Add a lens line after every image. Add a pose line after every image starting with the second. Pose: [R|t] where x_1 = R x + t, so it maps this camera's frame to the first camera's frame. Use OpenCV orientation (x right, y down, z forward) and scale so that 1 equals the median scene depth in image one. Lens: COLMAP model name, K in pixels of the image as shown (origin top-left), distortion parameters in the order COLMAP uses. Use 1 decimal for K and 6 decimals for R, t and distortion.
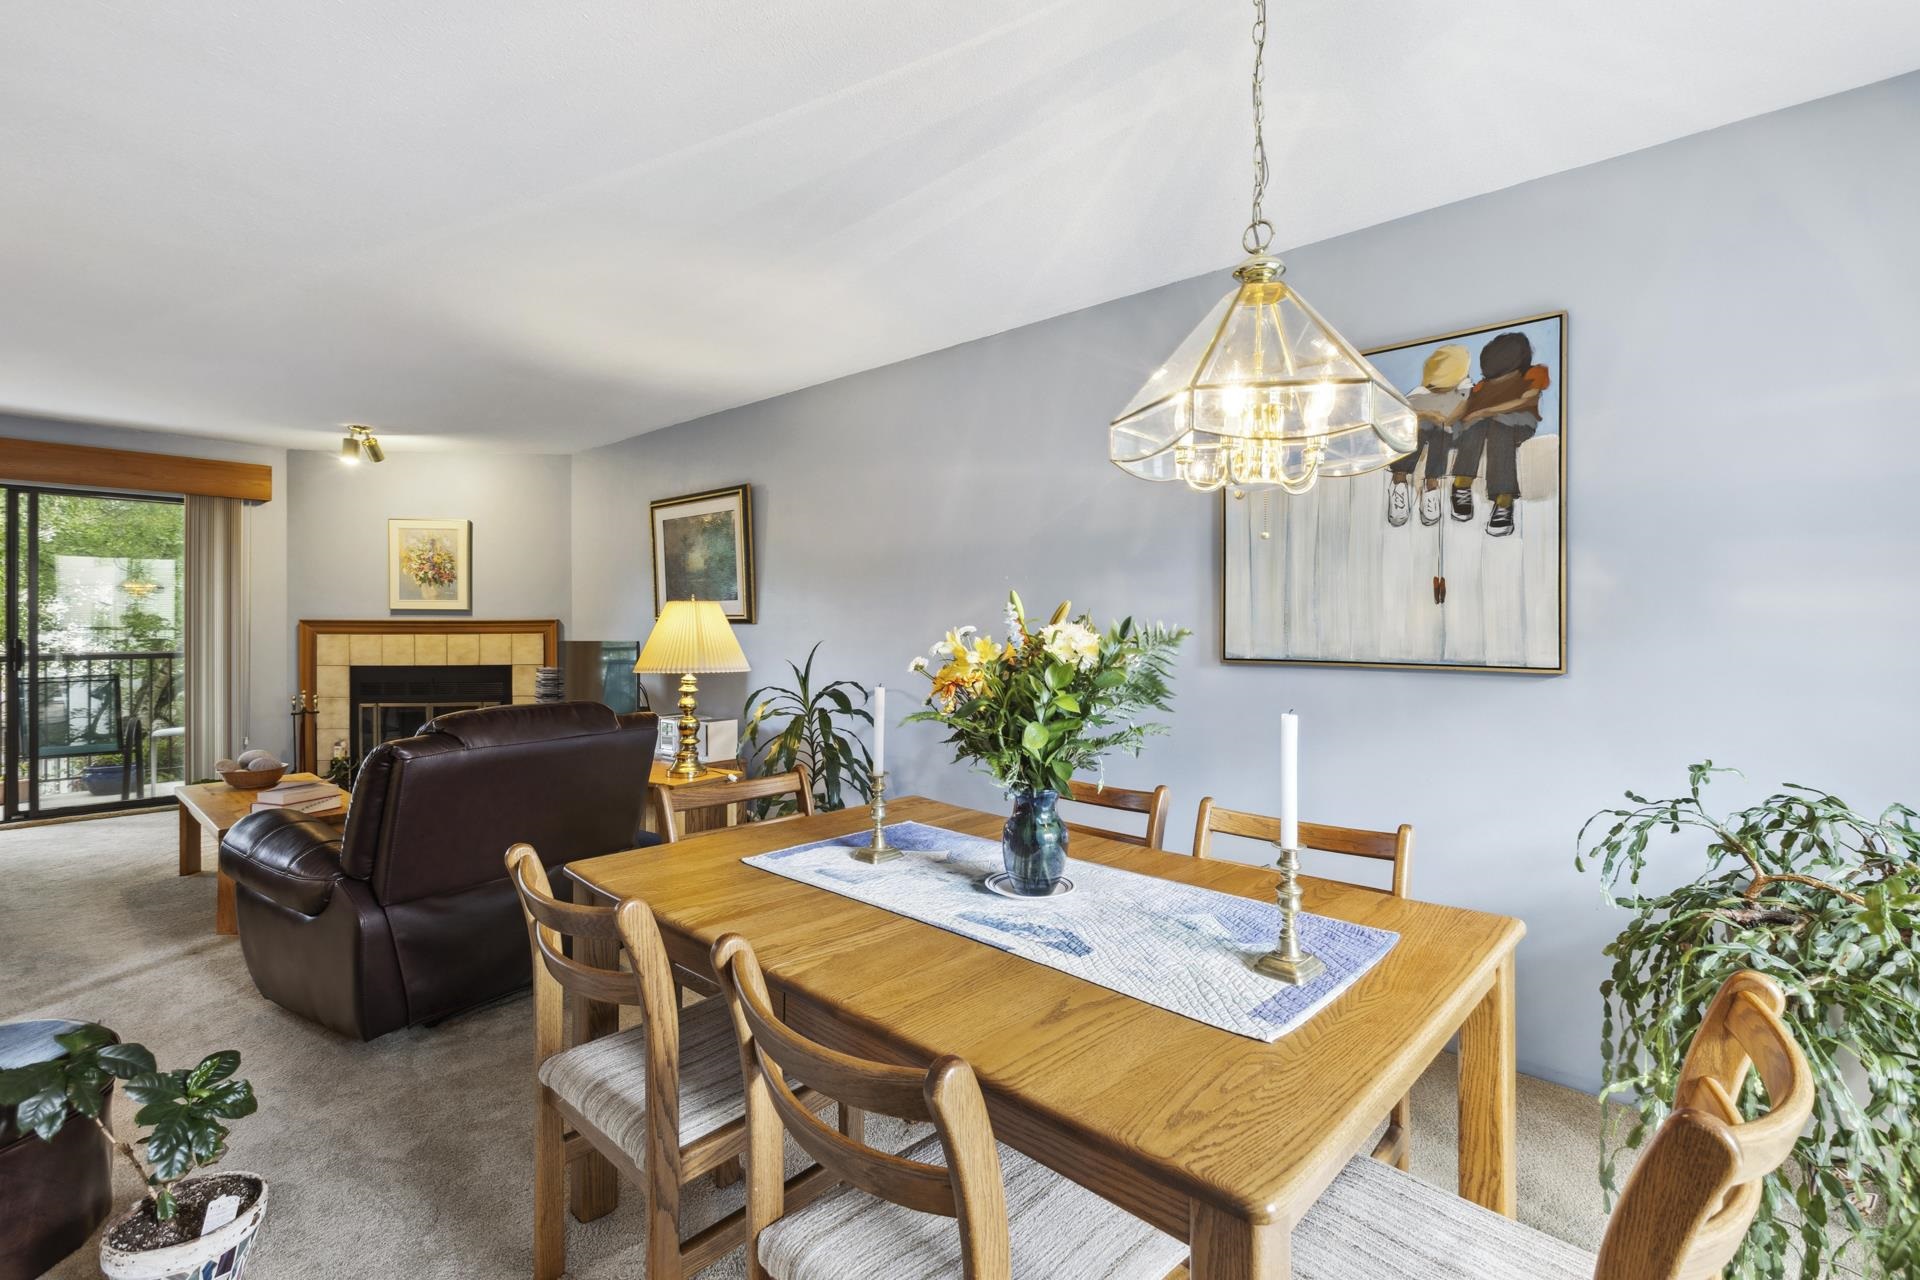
lens RADIAL K [[857.3, 0, 954.1], [0, 857.3, 626.1], [0, 0, 1]] dist [0.000831, 0.000126]
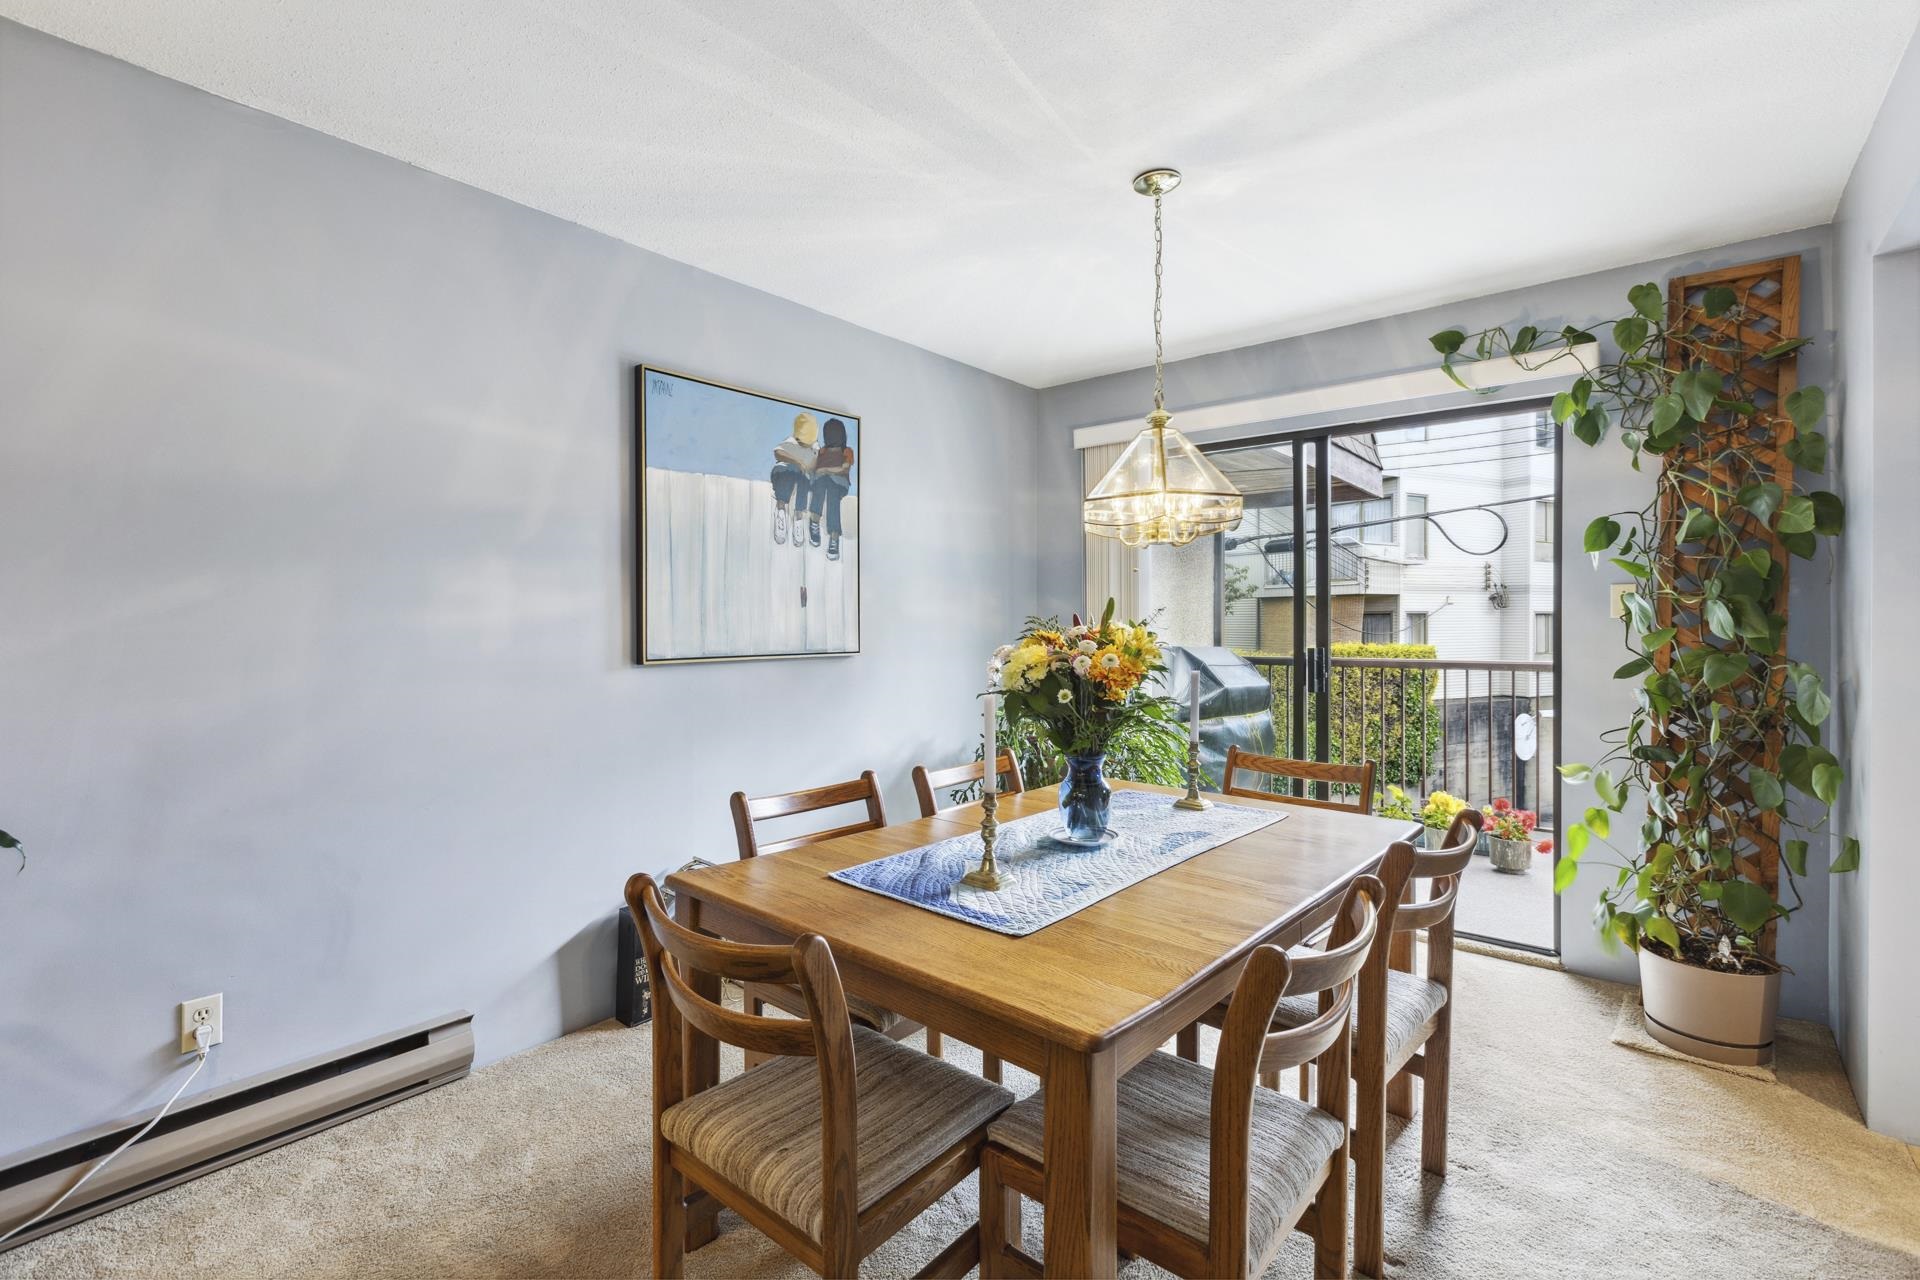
lens RADIAL K [[857.3, 0, 954.1], [0, 857.3, 626.1], [0, 0, 1]] dist [0.000831, 0.000126]
pose [[-0.029842, -0.008401, 0.999519, -0.699262], [0.005309, 0.999949, 0.008564, -0.006480], [-0.999541, 0.005562, -0.029795, 0.748324]]
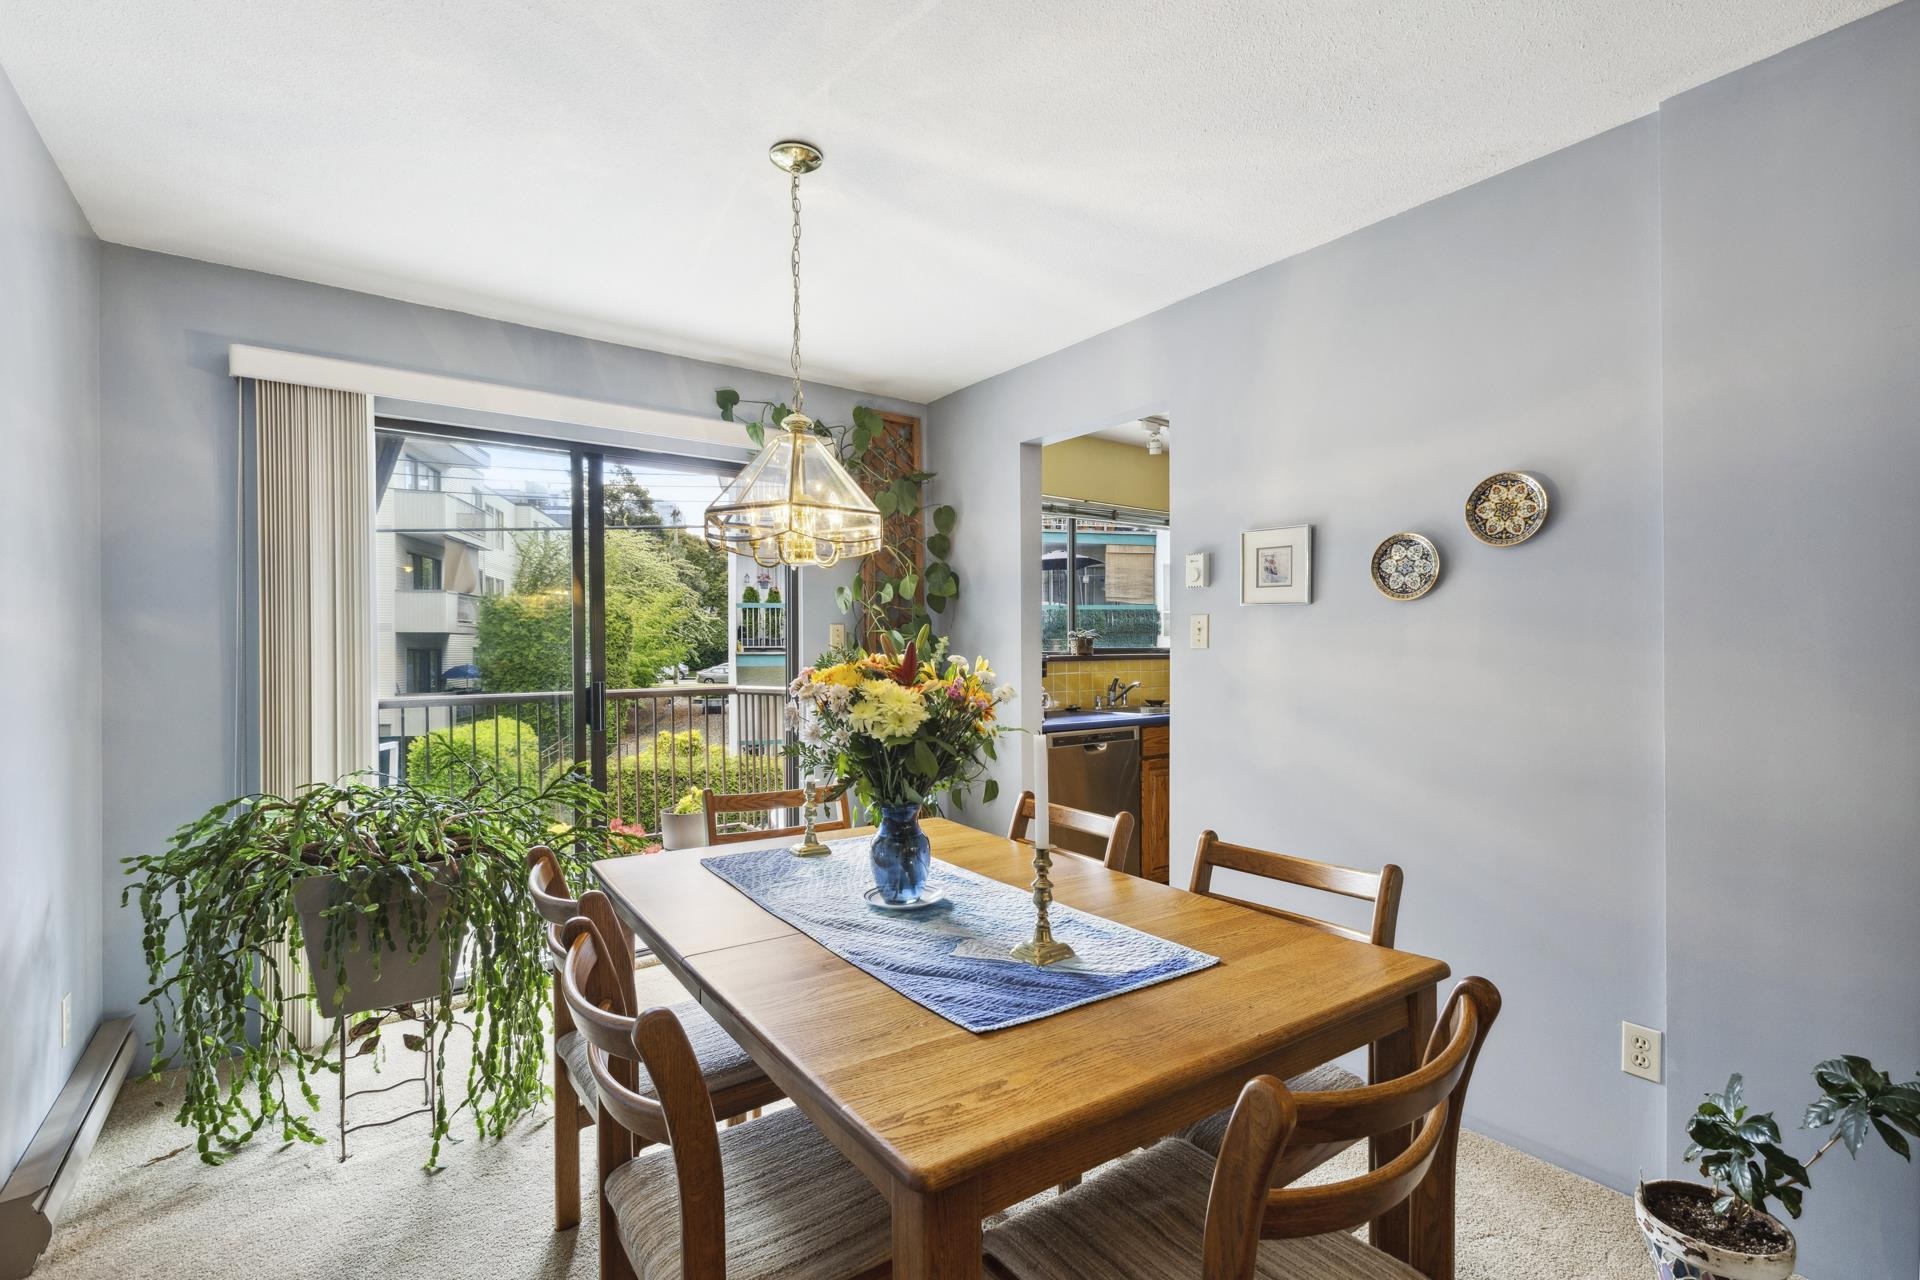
lens RADIAL K [[862.6, 0, 930.4], [0, 862.6, 652.6], [0, 0, 1]] dist [0.001211, 0.000063]
pose [[-0.974424, 0.000794, 0.224714, -0.114847], [0.002184, 0.999980, 0.005935, -0.006028], [-0.224705, 0.006274, -0.974407, 1.258933]]
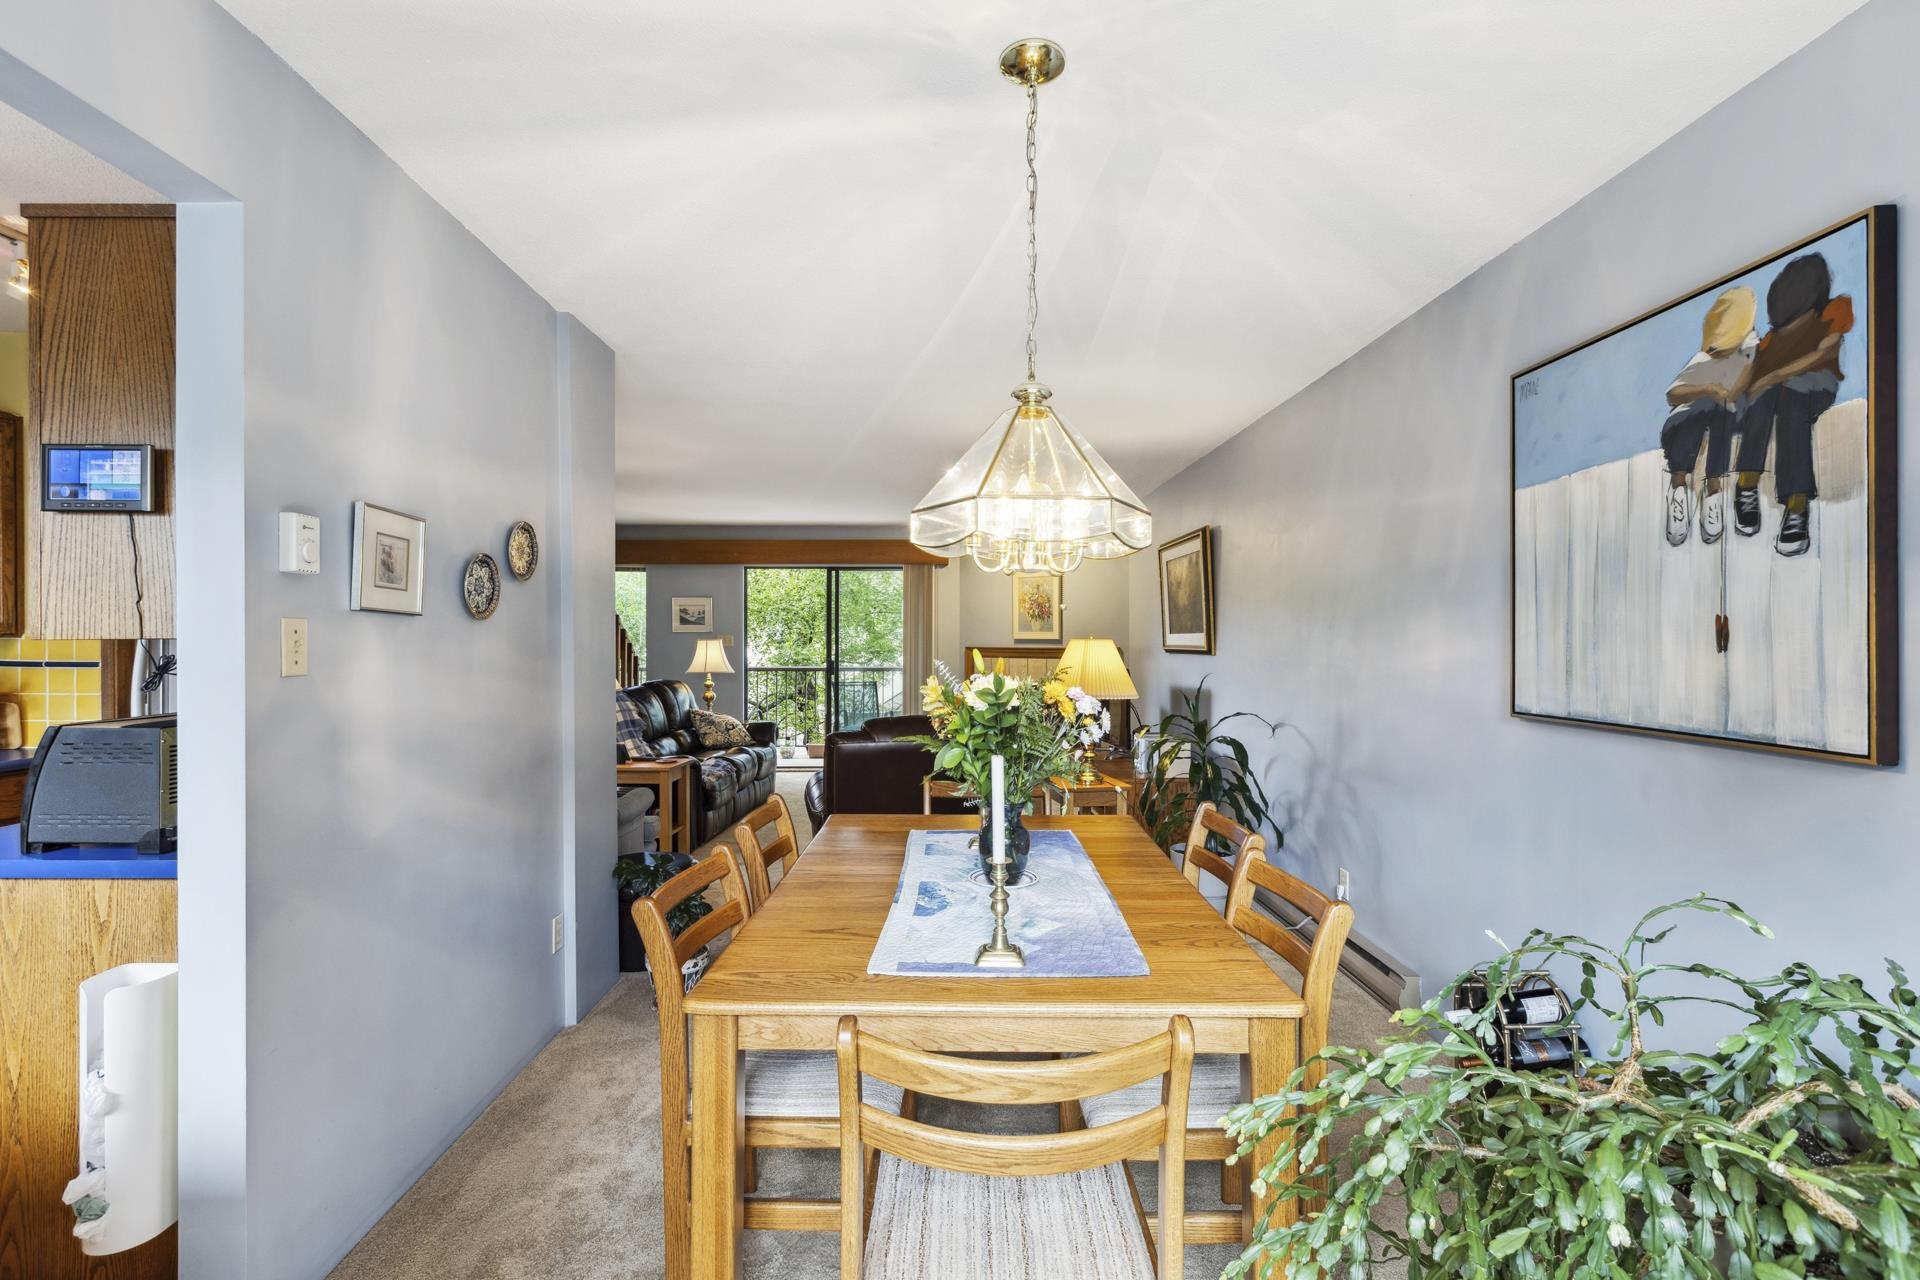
lens RADIAL K [[868.7, 0, 960.0], [0, 868.7, 640.0], [0, 0, 1]] dist [-0.001834, -0.000540]
pose [[0.684670, -0.000758, -0.728853, 0.608911], [-0.002895, 0.999989, -0.003759, -0.029480], [0.728848, 0.004684, 0.684660, 0.039762]]
